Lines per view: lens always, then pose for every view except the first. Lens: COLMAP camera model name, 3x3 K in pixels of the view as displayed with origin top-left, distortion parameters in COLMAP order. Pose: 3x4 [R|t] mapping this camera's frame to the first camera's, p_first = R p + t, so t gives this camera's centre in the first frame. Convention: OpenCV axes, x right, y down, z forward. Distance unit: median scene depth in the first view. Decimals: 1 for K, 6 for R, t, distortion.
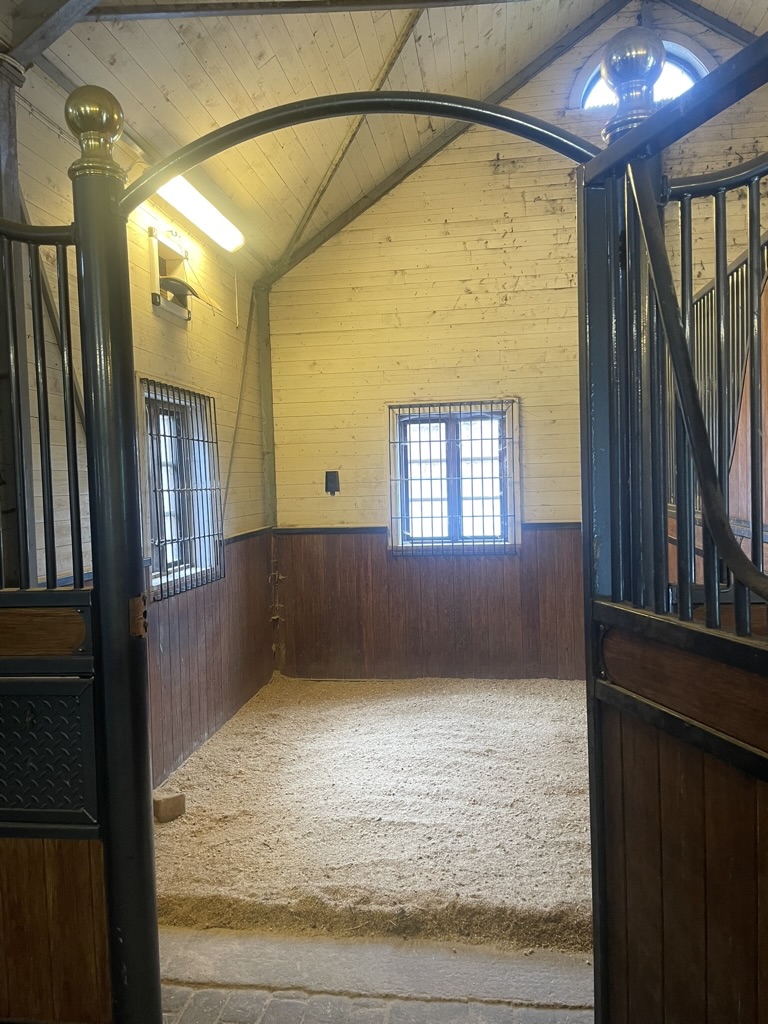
lens RADIAL K [[768.4, 0, 381.0], [0, 768.4, 509.4], [0, 0, 1]] dist [0.066042, -0.096891]
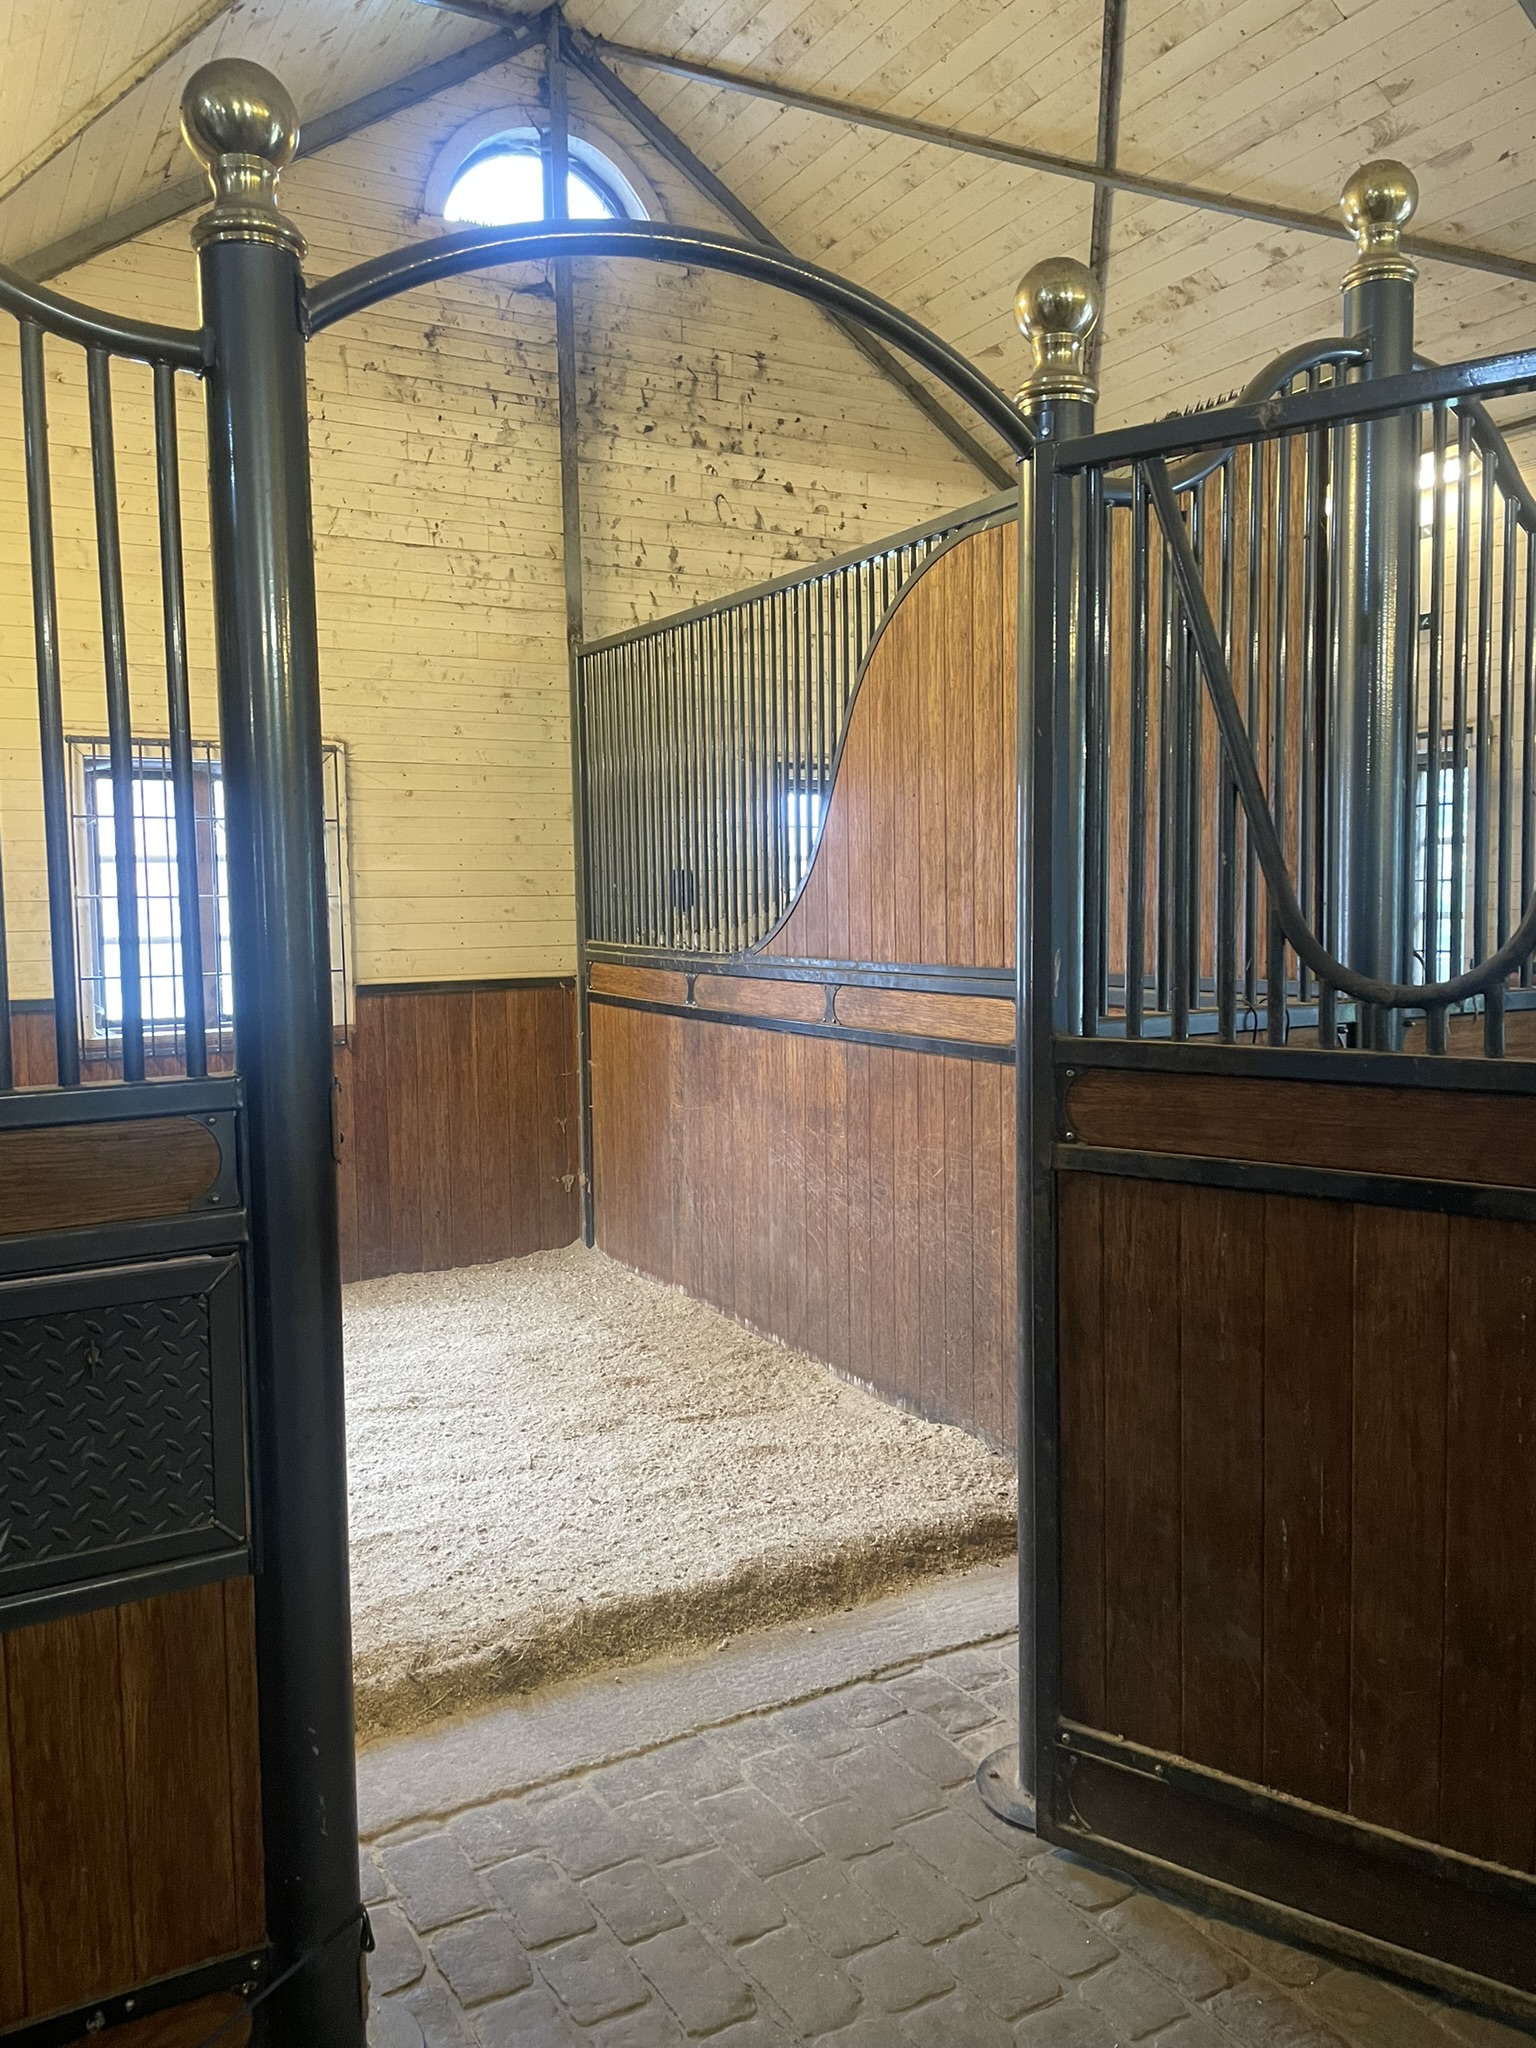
lens RADIAL K [[1536.9, 0, 764.7], [0, 1536.9, 1006.0], [0, 0, 1]] dist [0.066042, -0.096891]
pose [[0.789006, -0.025660, 0.613849, -0.339122], [0.015634, 0.999642, 0.021692, 0.019944], [-0.614186, -0.007518, 0.789126, 0.002591]]
